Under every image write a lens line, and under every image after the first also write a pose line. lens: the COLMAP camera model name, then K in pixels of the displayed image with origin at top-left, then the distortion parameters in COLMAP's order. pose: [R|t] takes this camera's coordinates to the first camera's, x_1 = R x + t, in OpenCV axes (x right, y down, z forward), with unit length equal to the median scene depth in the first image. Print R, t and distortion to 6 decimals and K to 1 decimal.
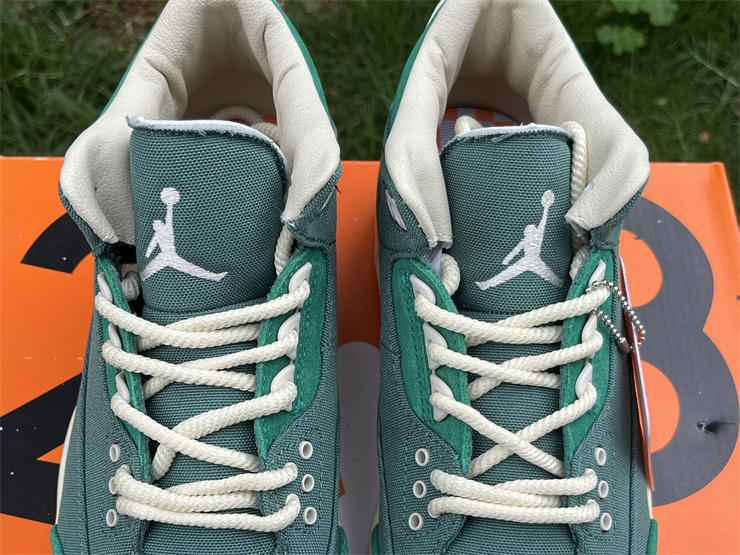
lens RADIAL K [[955.6, 0, 370.0], [0, 955.6, 277.5], [0, 0, 1]] dist [0.027063, -0.176636]
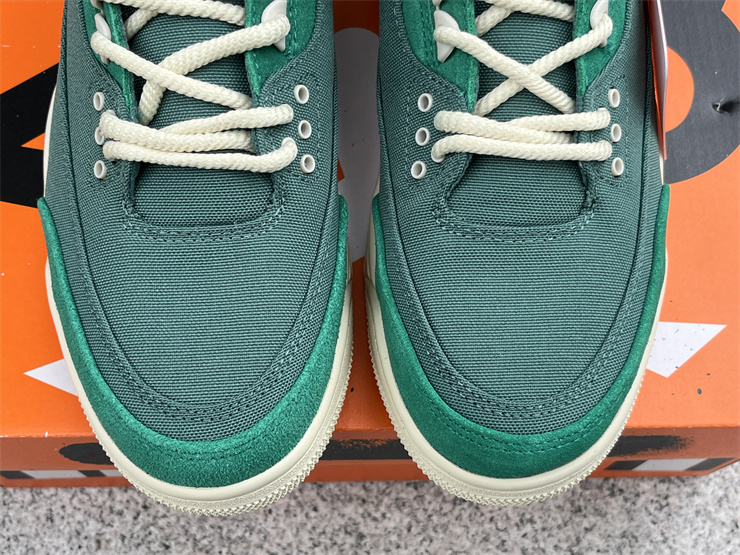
lens RADIAL K [[955.6, 0, 370.0], [0, 955.6, 277.5], [0, 0, 1]] dist [0.027063, -0.176636]
pose [[0.999911, -0.013322, 0.000852, -0.002998], [0.012946, 0.983301, 0.181524, 0.192943], [-0.003256, -0.181497, 0.983386, 0.042500]]
